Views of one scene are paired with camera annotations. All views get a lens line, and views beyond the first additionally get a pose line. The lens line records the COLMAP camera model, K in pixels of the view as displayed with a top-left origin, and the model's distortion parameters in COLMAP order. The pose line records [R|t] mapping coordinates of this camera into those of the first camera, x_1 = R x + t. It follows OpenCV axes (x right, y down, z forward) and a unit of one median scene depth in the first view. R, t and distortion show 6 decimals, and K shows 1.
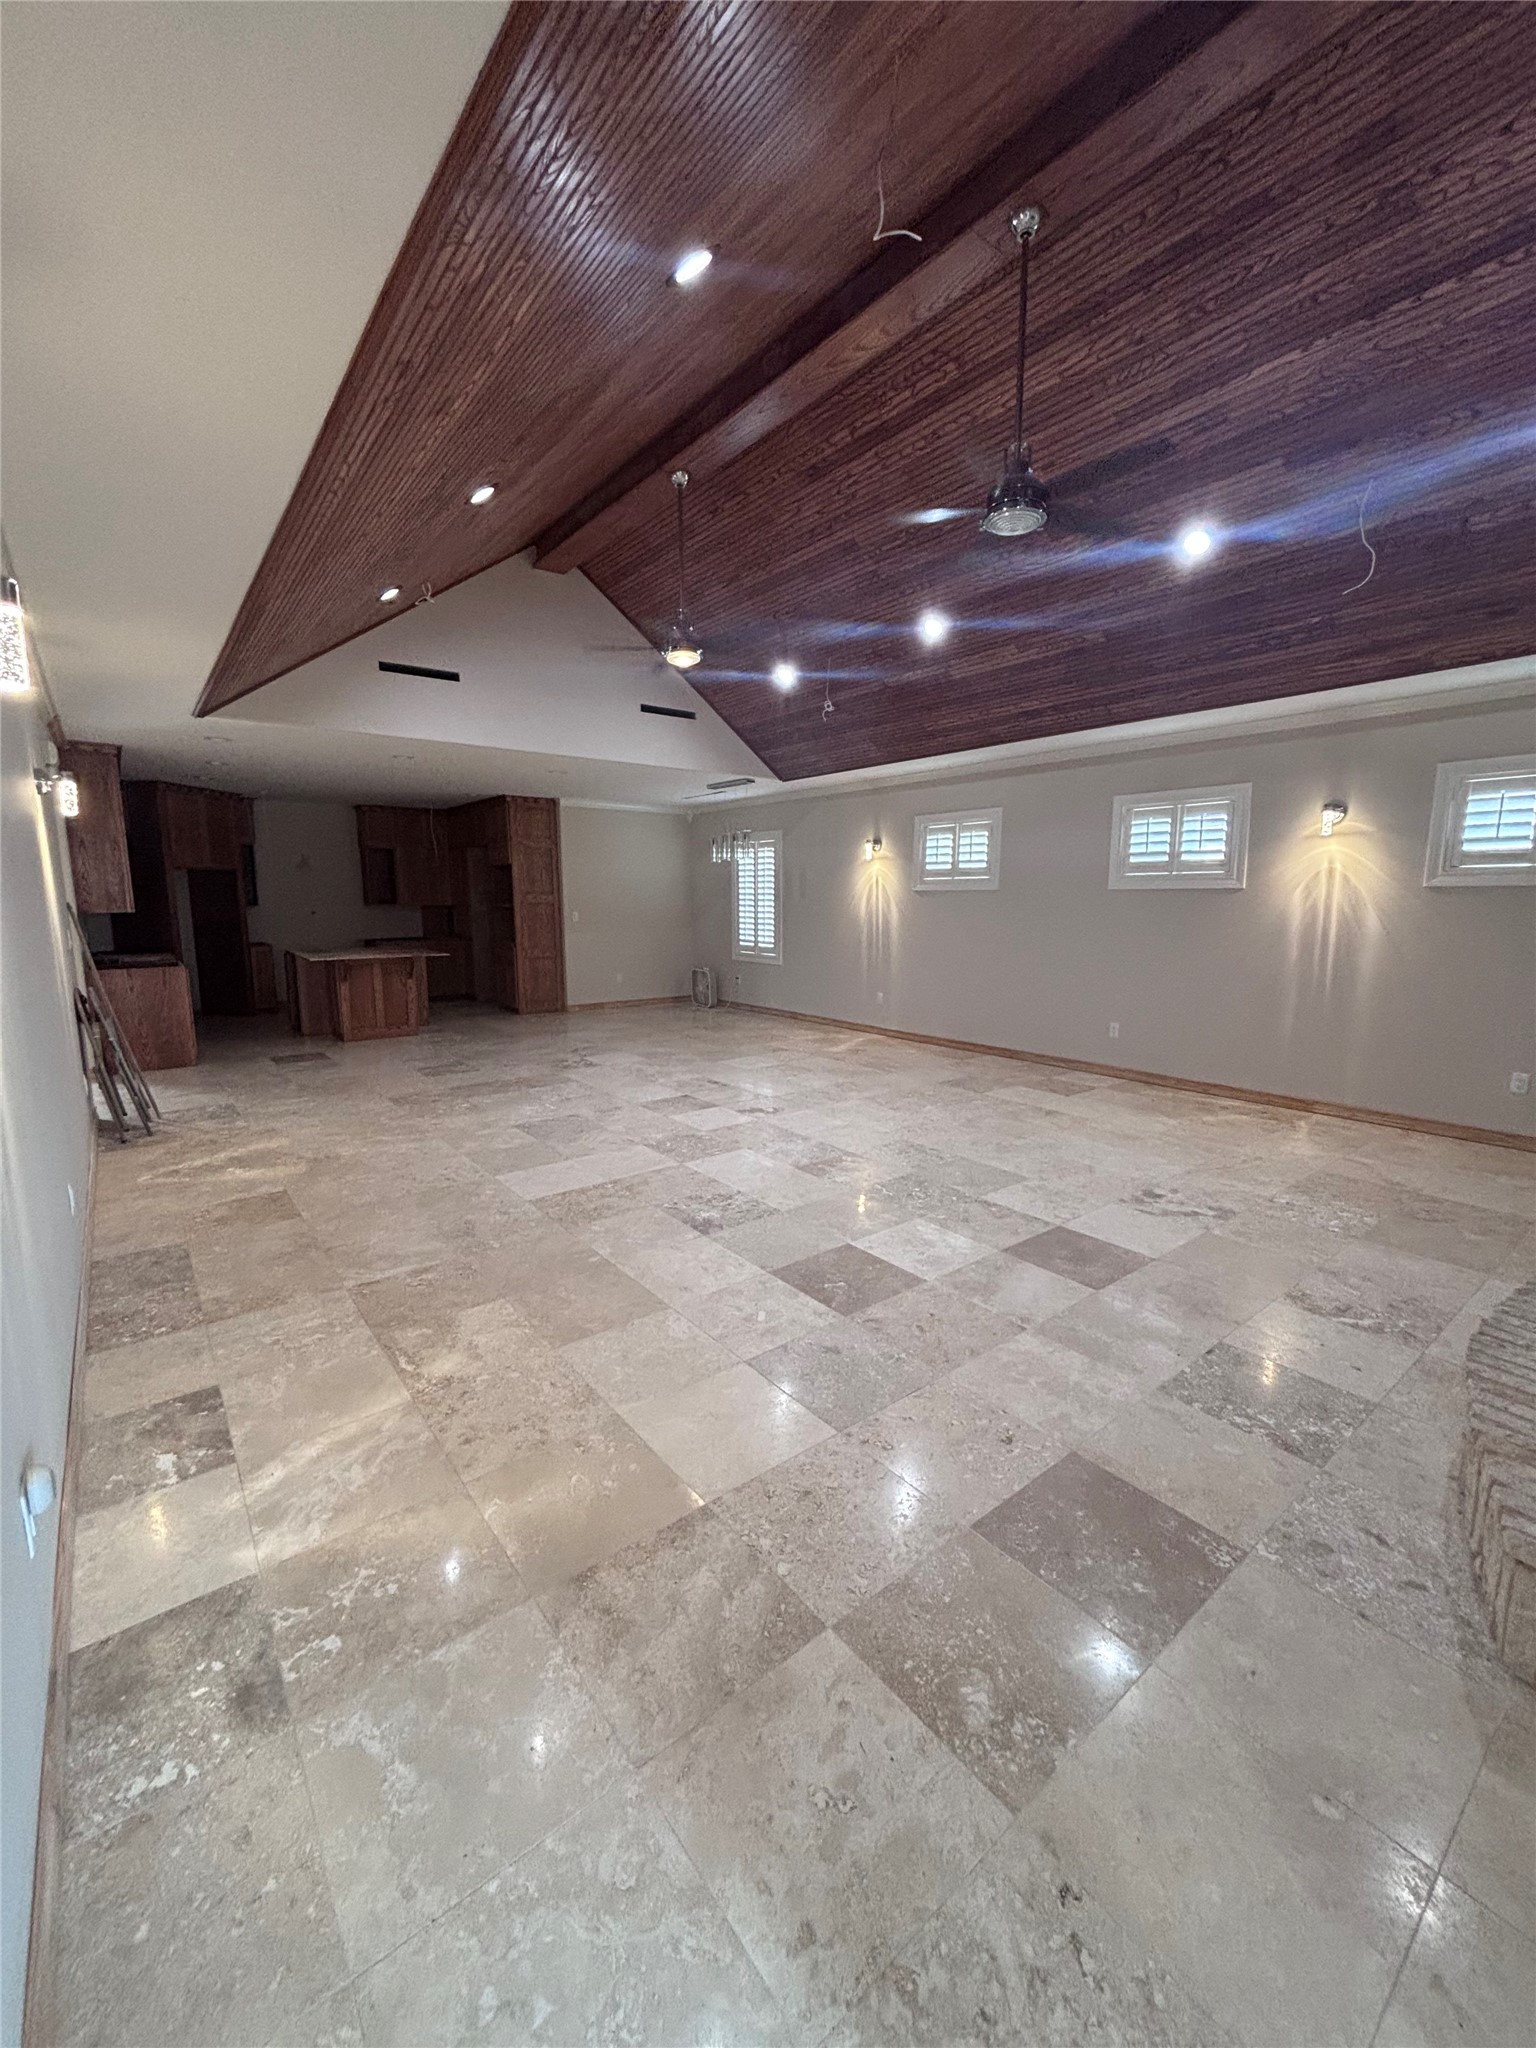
lens RADIAL K [[821.8, 0, 768.0], [0, 821.8, 1024.0], [0, 0, 1]] dist [0.000280, 0.000203]
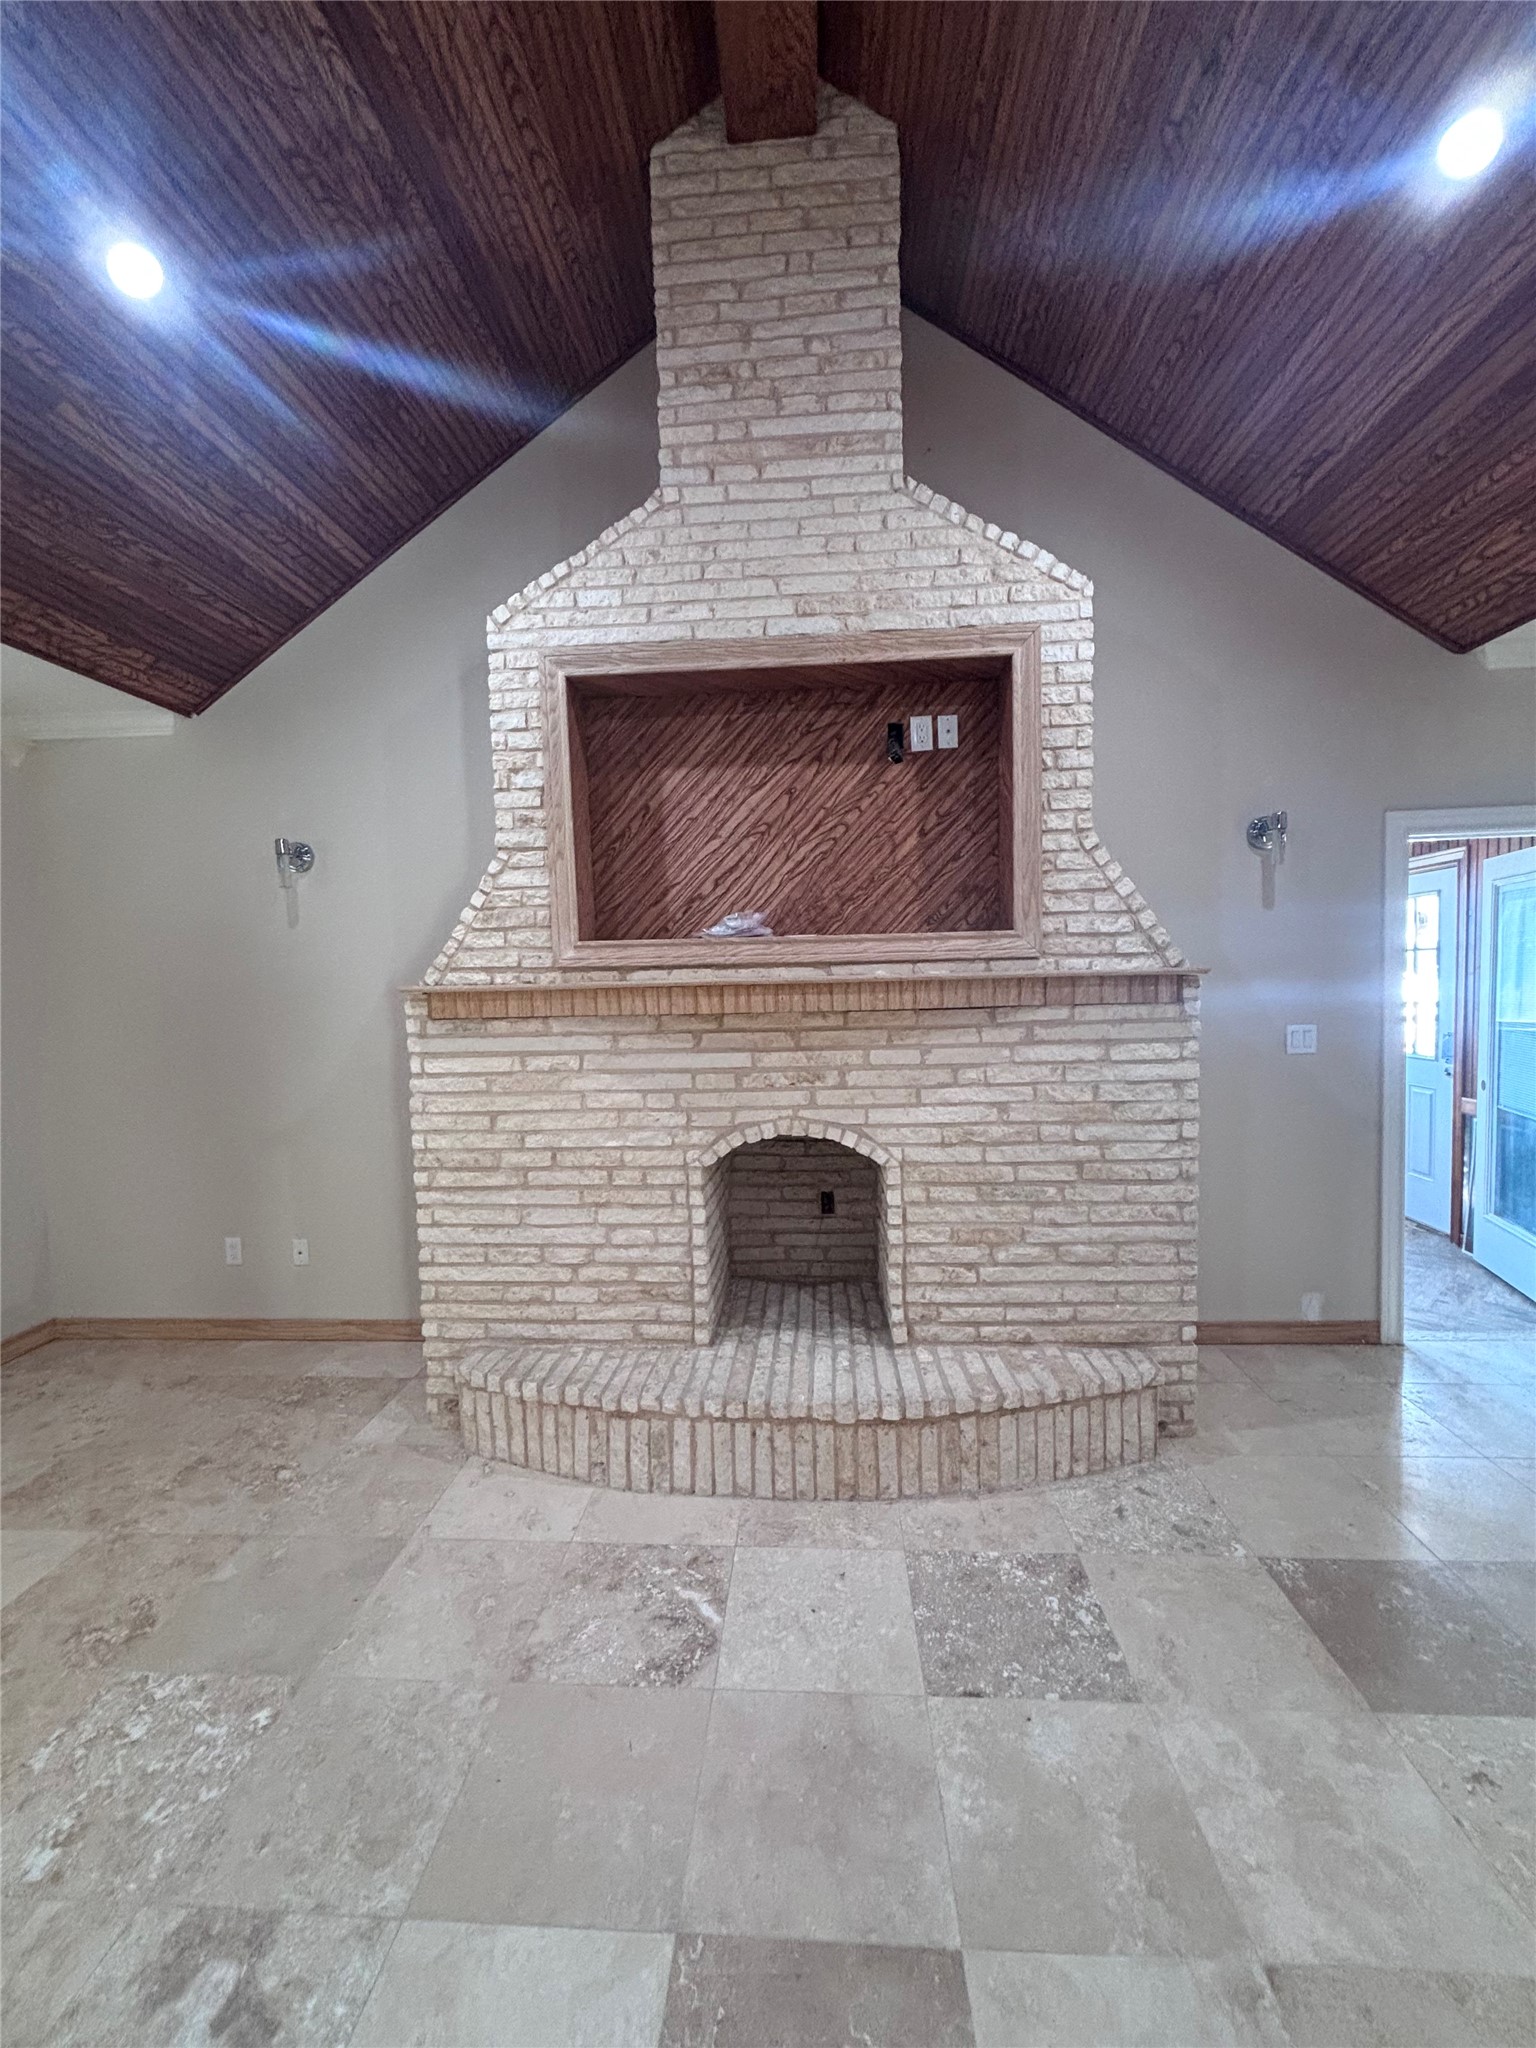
lens RADIAL K [[810.4, 0, 768.0], [0, 810.4, 1024.0], [0, 0, 1]] dist [-0.000325, -0.000465]
pose [[-0.738682, -0.017965, 0.673815, 0.114285], [0.131435, 0.976618, 0.170126, -0.113542], [-0.661116, 0.214232, -0.719048, 0.688053]]
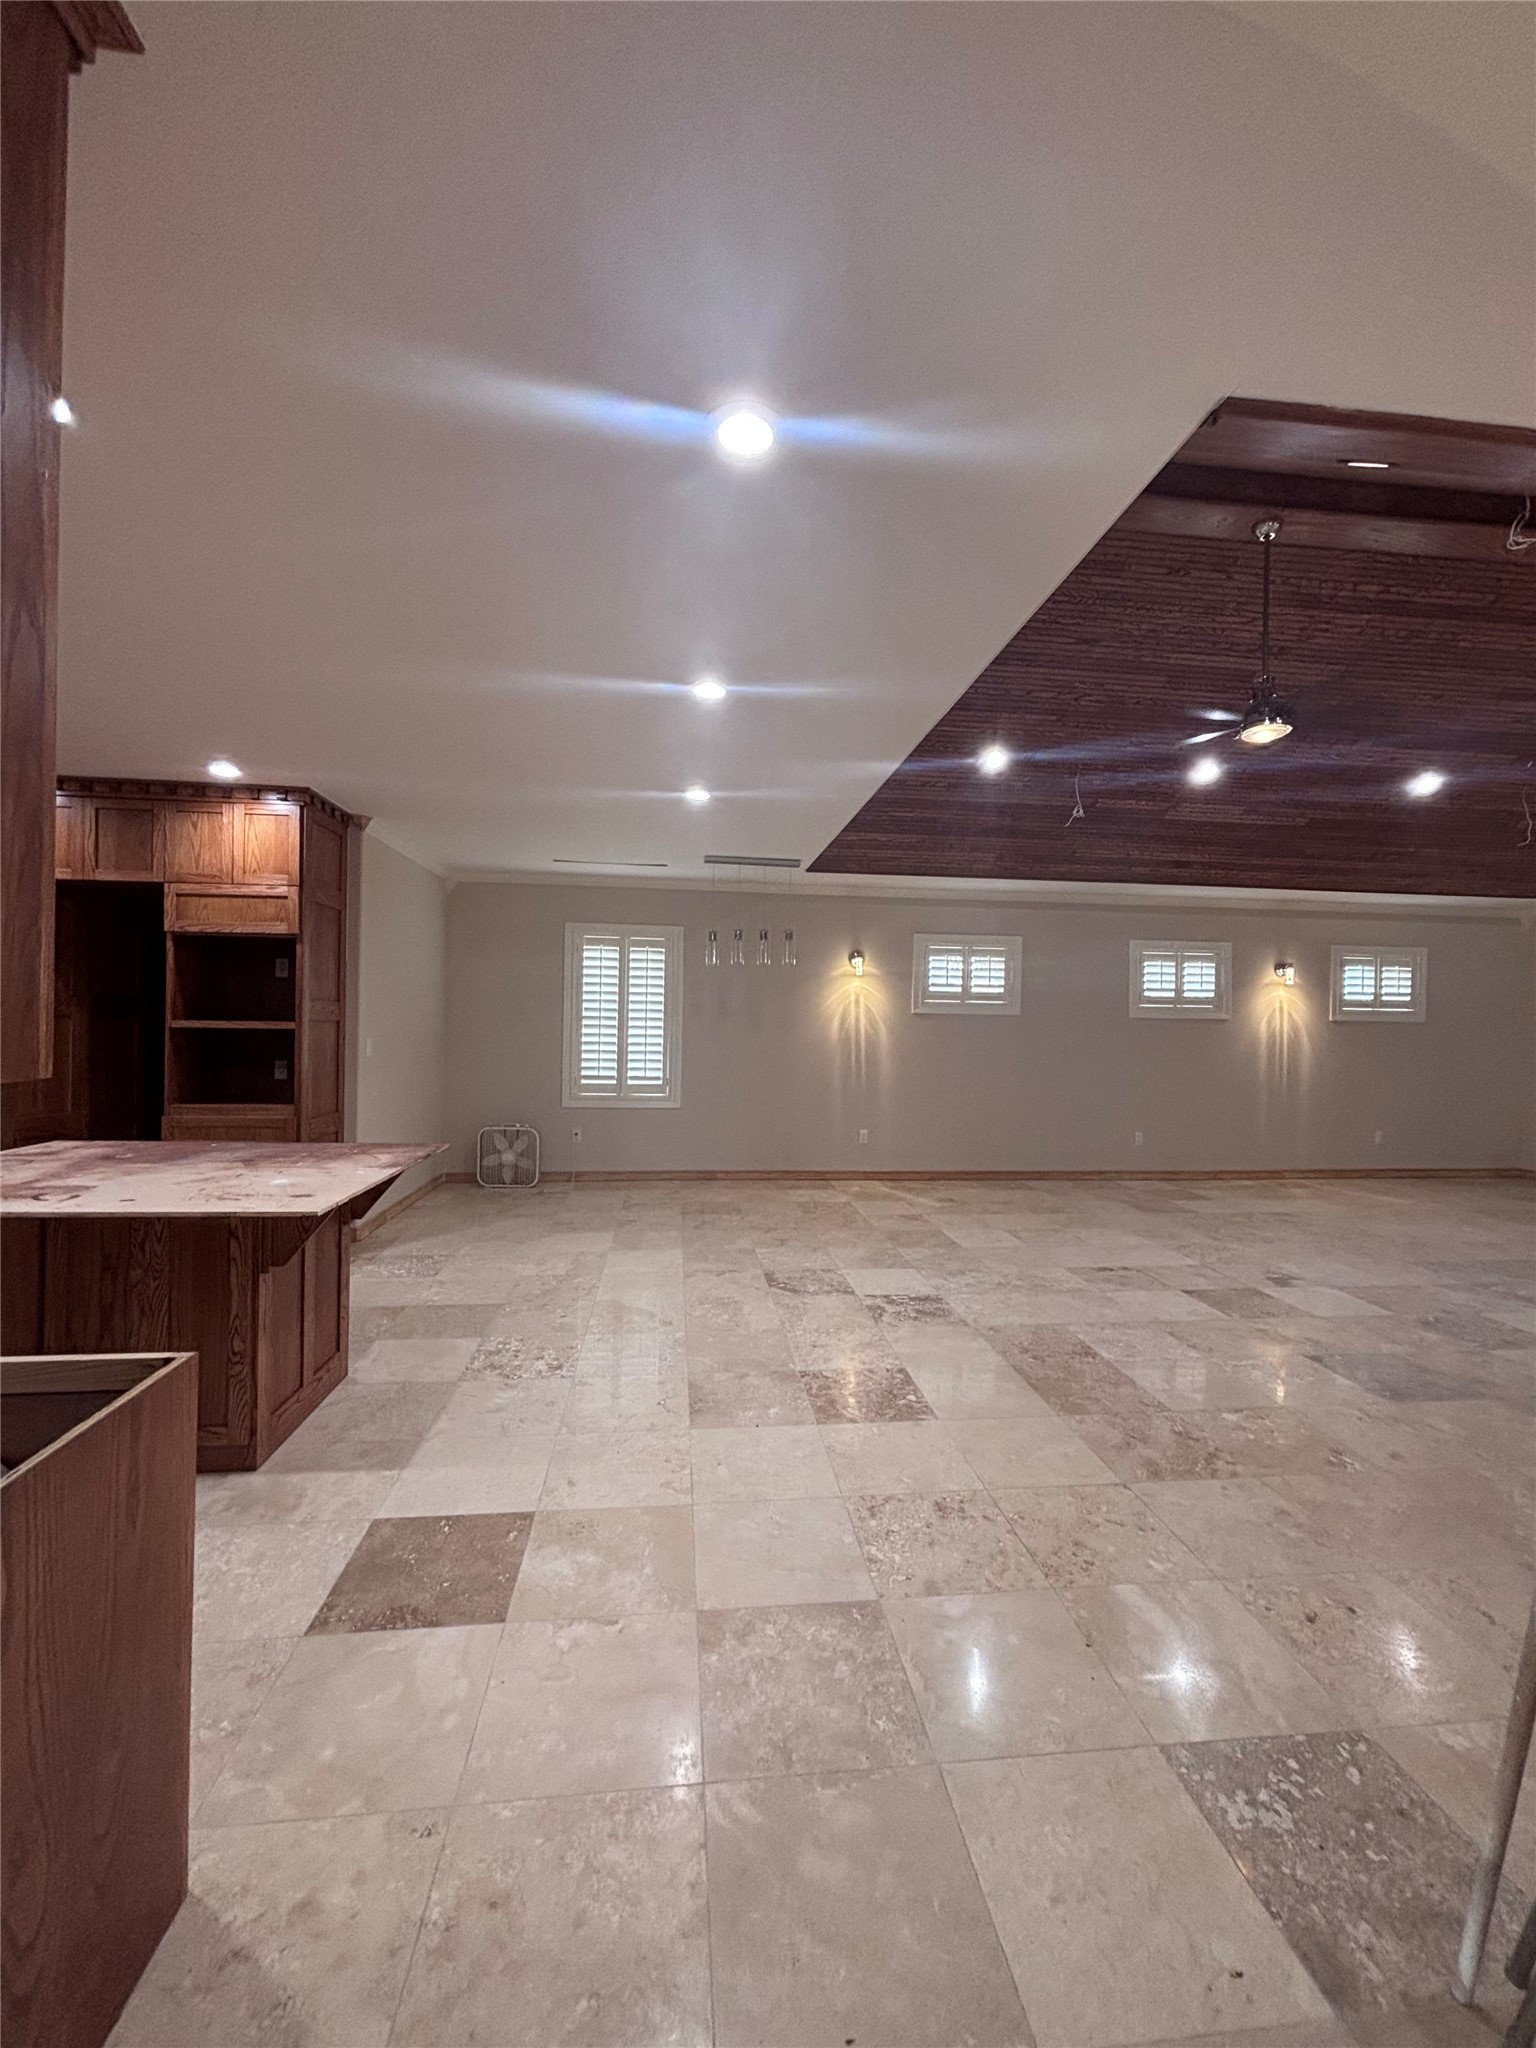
lens RADIAL K [[821.8, 0, 768.0], [0, 821.8, 1024.0], [0, 0, 1]] dist [0.000280, 0.000203]
pose [[0.529955, 0.009085, 0.847977, -0.984415], [0.113856, 0.990127, -0.081763, -0.138920], [-0.840348, 0.139878, 0.523689, 0.965242]]
